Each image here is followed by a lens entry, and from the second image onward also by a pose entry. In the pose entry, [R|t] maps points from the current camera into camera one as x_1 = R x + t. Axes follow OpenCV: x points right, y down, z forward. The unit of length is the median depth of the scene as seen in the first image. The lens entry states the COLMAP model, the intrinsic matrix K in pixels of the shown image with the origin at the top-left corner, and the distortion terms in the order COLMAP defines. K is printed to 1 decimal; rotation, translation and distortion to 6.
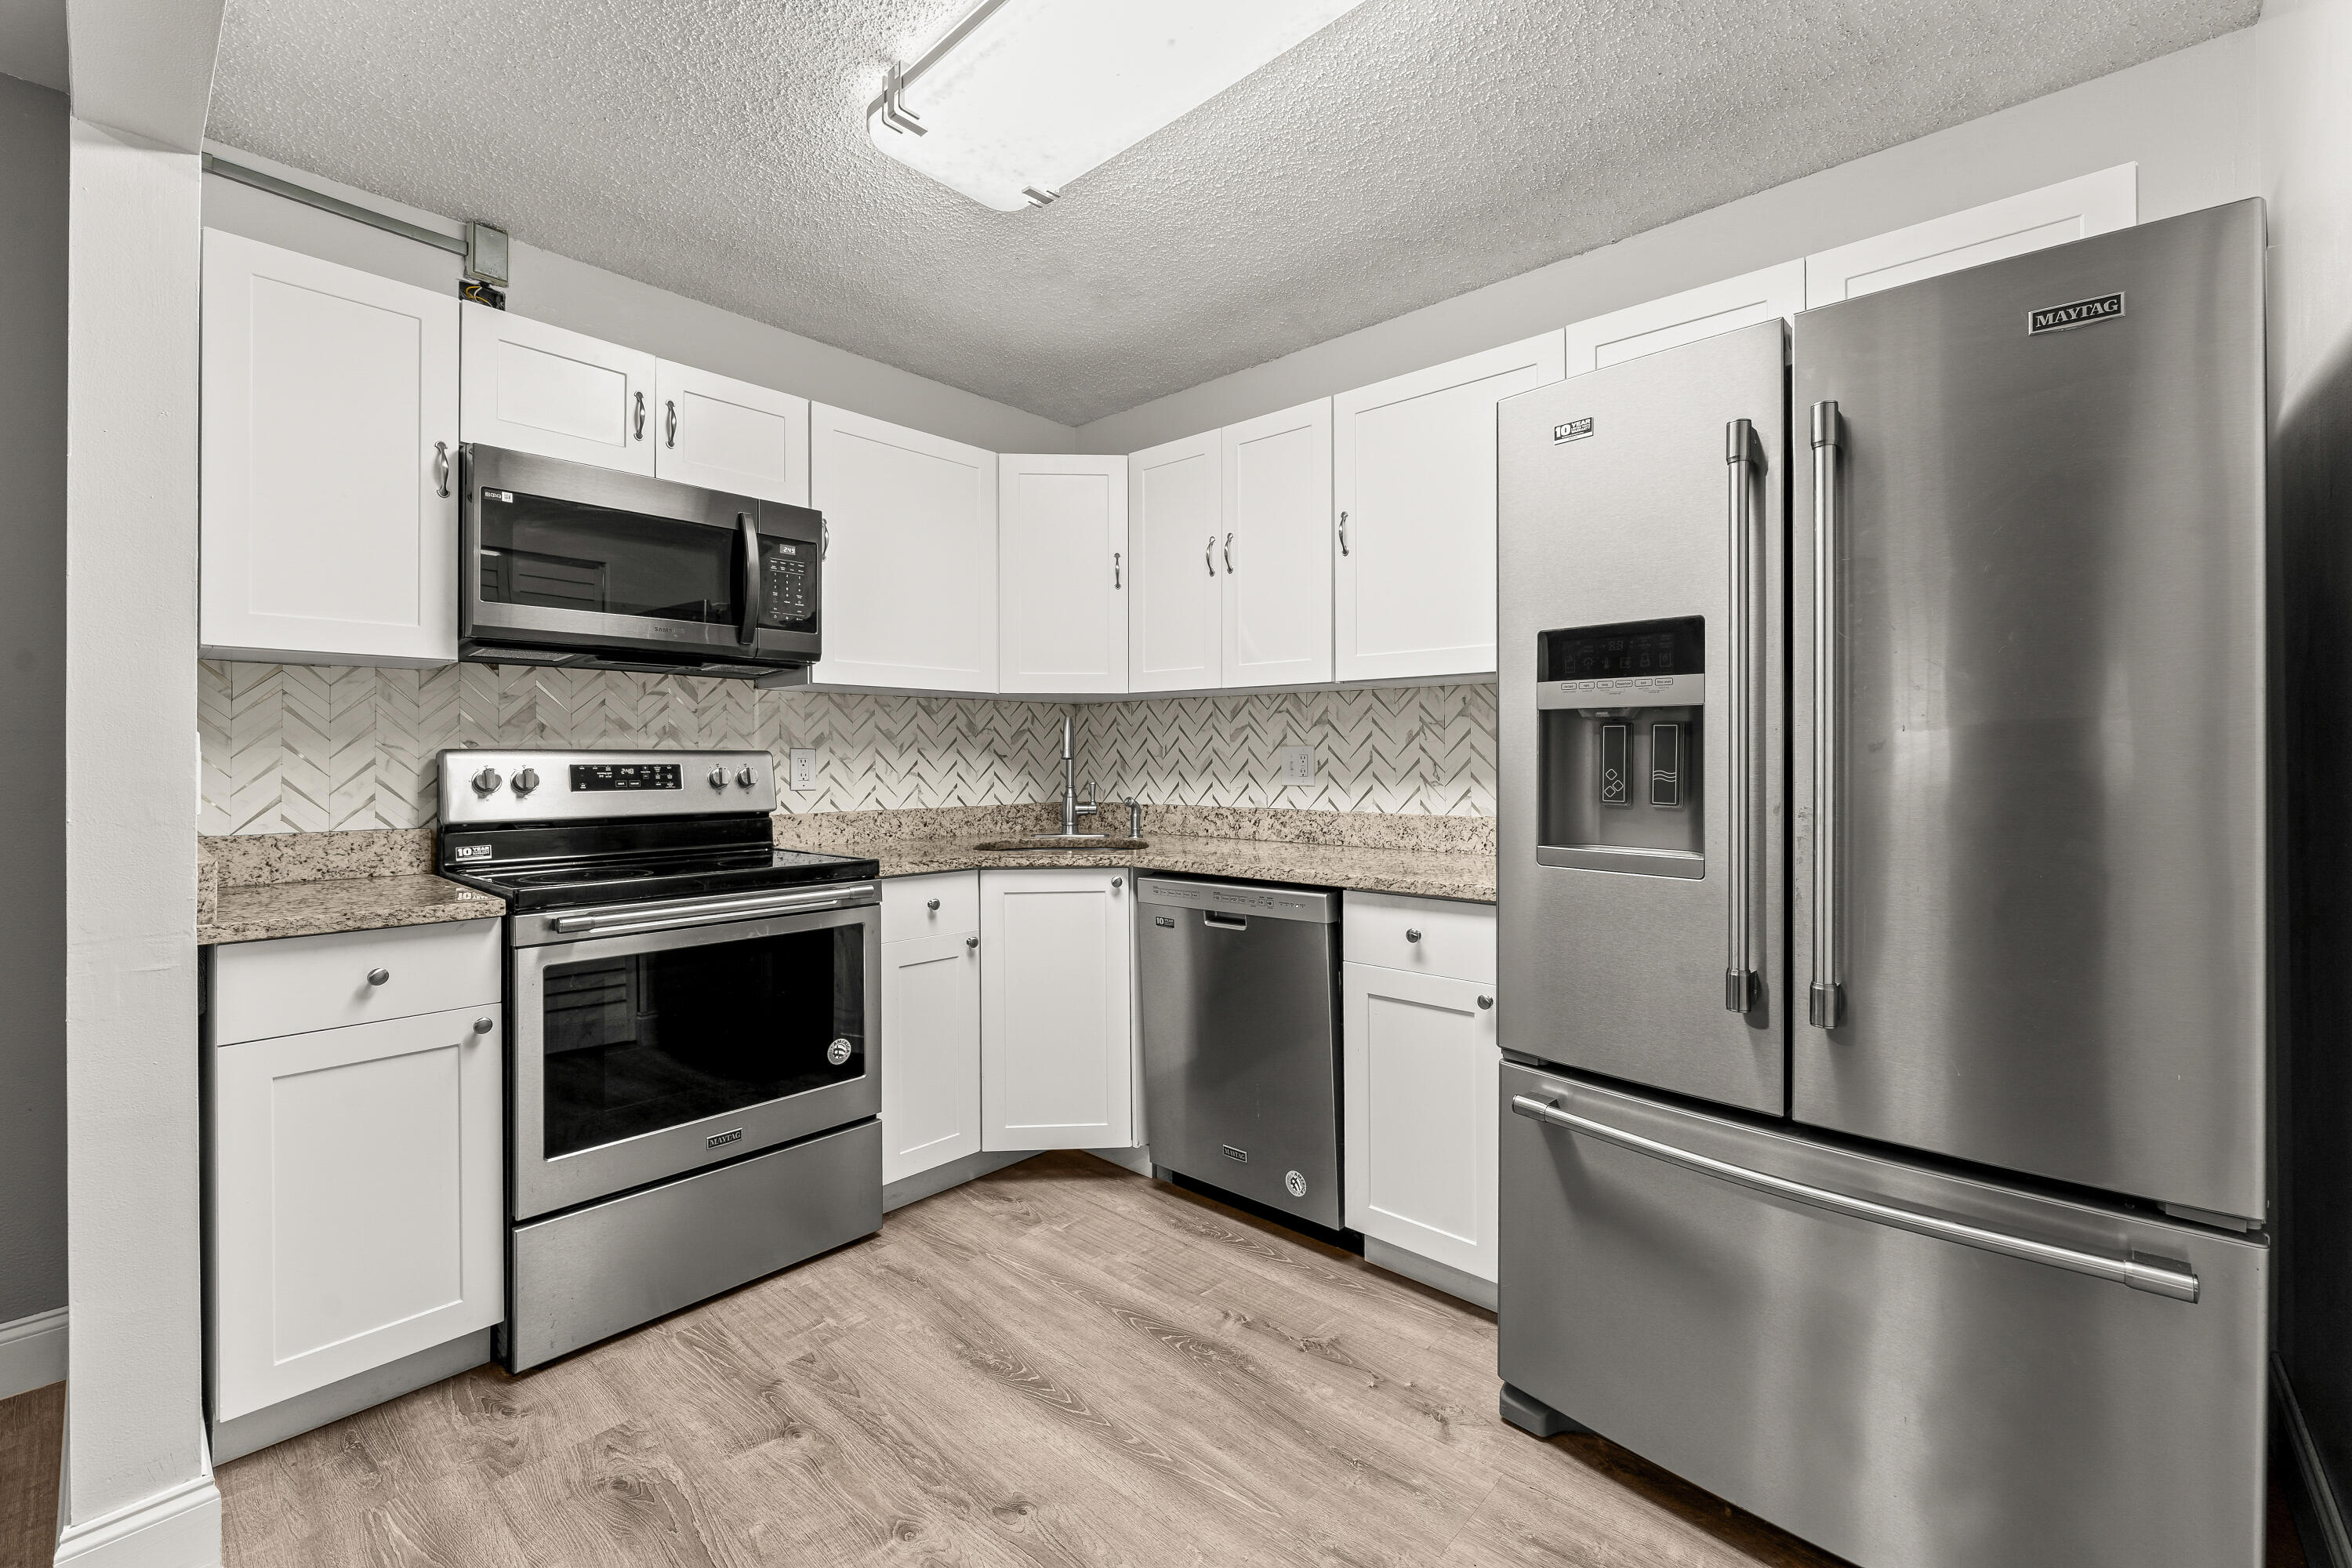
lens RADIAL K [[954.7, 0, 1183.7], [0, 954.7, 769.4], [0, 0, 1]] dist [-0.003586, 0.000298]
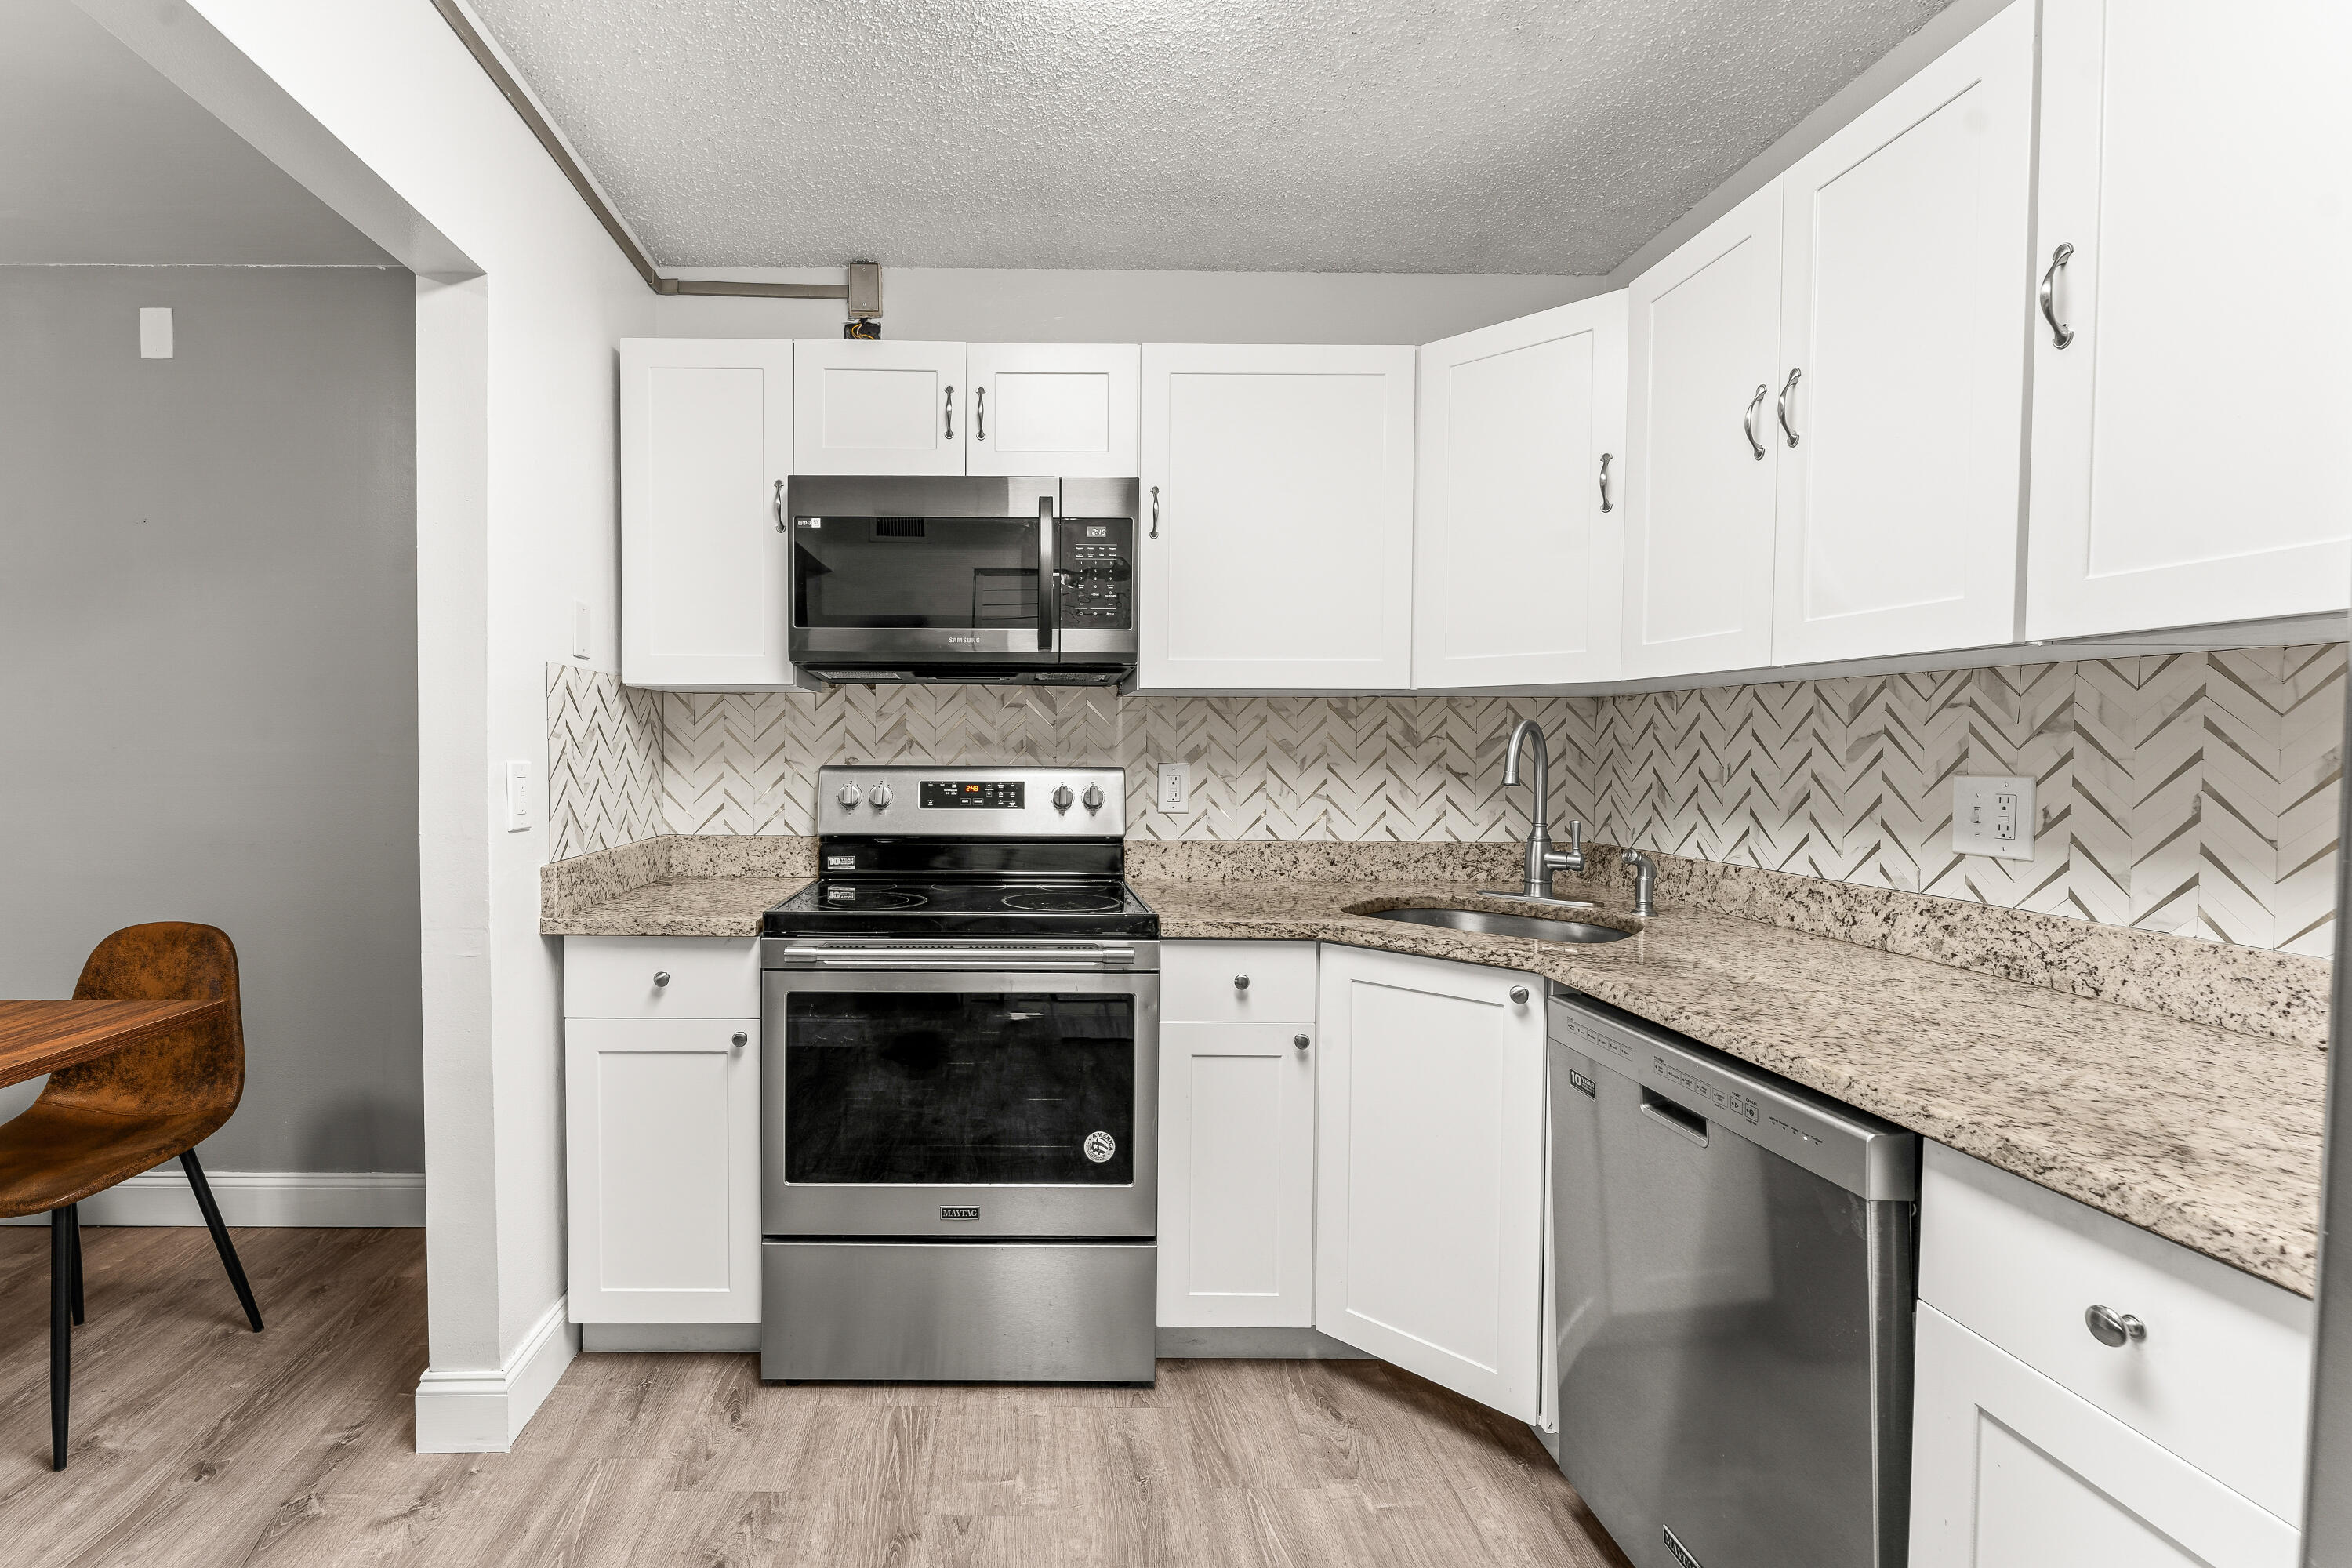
lens RADIAL K [[954.7, 0, 1171.1], [0, 954.7, 774.3], [0, 0, 1]] dist [-0.003586, 0.000298]
pose [[0.680643, 0.034433, -0.731806, 0.243909], [-0.015575, 0.999349, 0.032535, -0.044264], [0.732450, -0.010746, 0.680736, 0.462294]]
